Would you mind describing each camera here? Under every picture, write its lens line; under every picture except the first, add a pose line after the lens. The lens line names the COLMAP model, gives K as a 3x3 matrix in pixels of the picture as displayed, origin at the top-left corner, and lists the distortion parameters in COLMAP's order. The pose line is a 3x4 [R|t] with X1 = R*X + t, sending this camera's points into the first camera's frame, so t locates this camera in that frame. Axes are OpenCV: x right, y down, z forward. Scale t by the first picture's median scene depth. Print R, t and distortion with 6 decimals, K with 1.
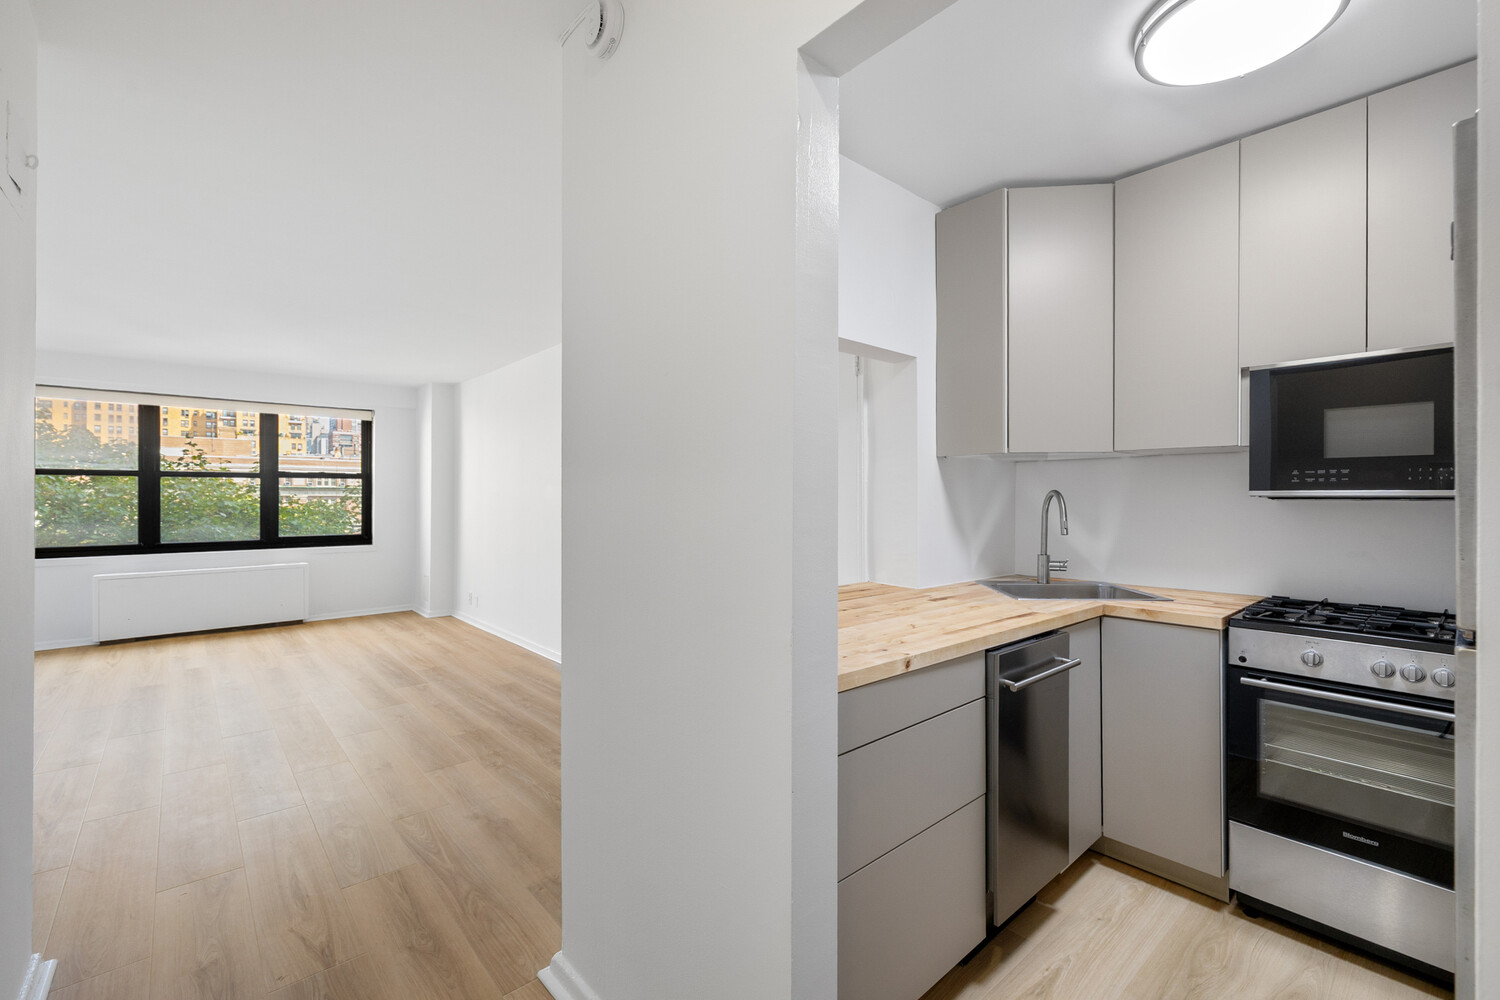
lens RADIAL K [[641.6, 0, 750.5], [0, 641.6, 496.2], [0, 0, 1]] dist [0.000344, -0.000149]
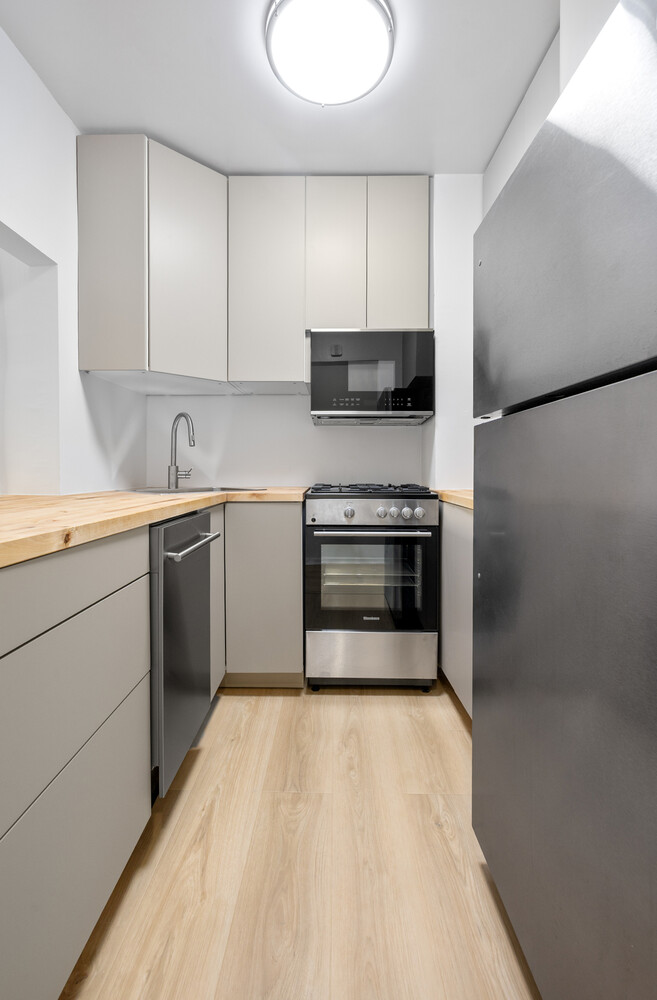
lens RADIAL K [[430.4, 0, 326.9], [0, 430.4, 472.7], [0, 0, 1]] dist [-0.001086, -0.000126]
pose [[0.668782, -0.008309, 0.743412, 0.050564], [-0.001255, 0.999924, 0.012304, 0.128640], [-0.743458, -0.009162, 0.668720, 0.305773]]
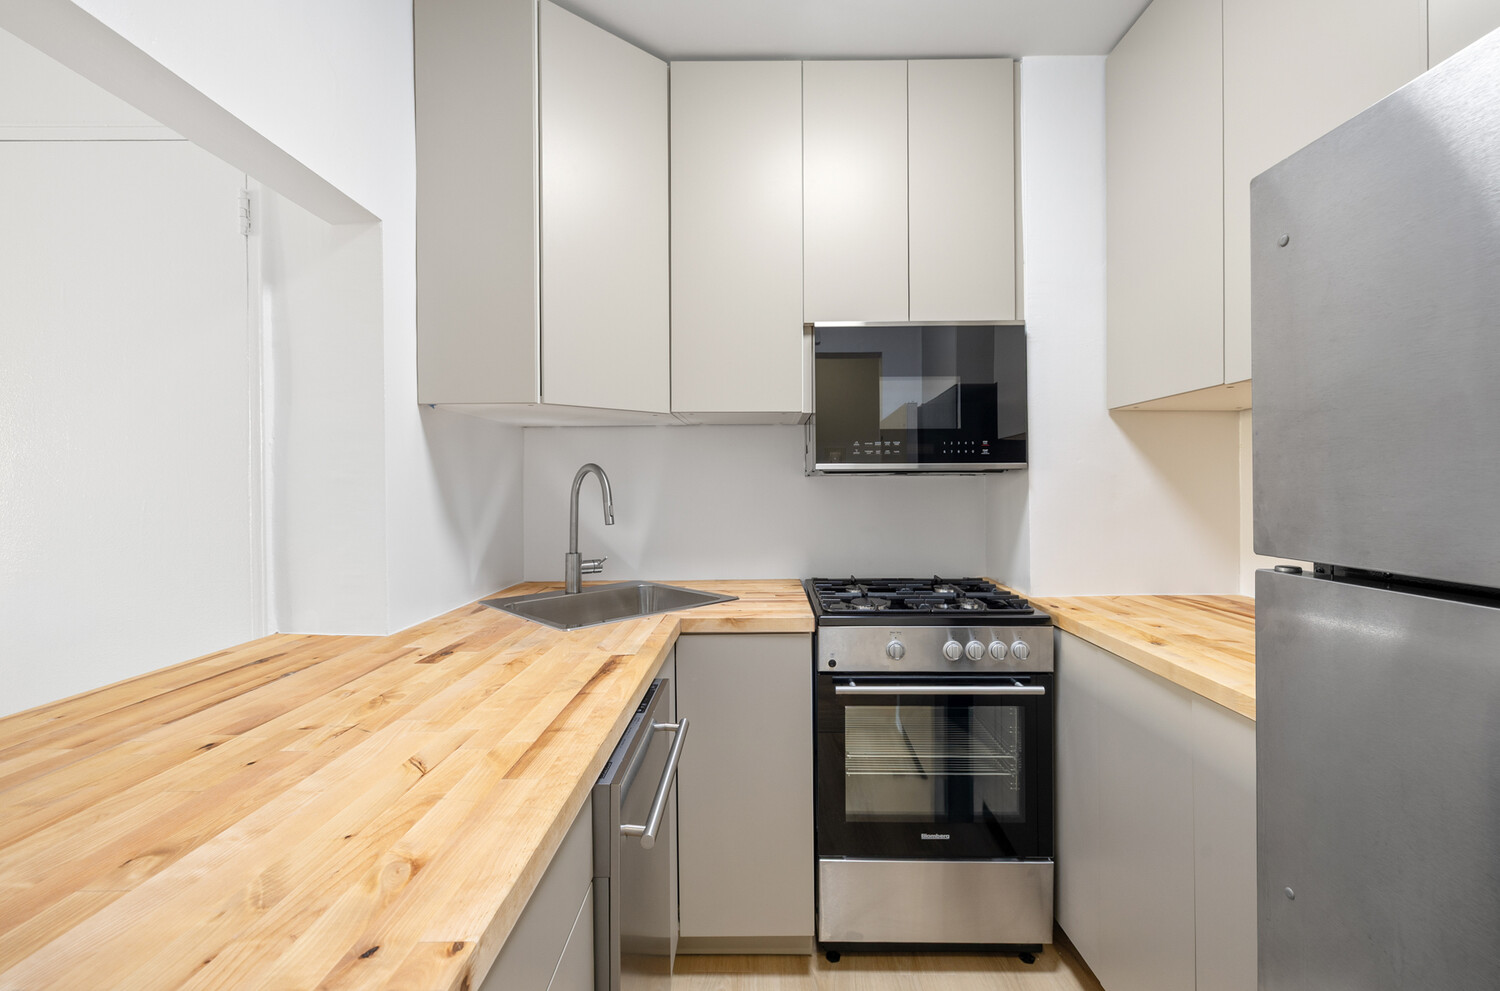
lens RADIAL K [[630.1, 0, 754.2], [0, 630.1, 482.3], [0, 0, 1]] dist [-0.000217, 0.000077]
pose [[0.666256, -0.004852, 0.745707, 0.084615], [0.005231, 0.999985, 0.001833, 0.015130], [-0.745705, 0.002680, 0.666271, 0.510444]]
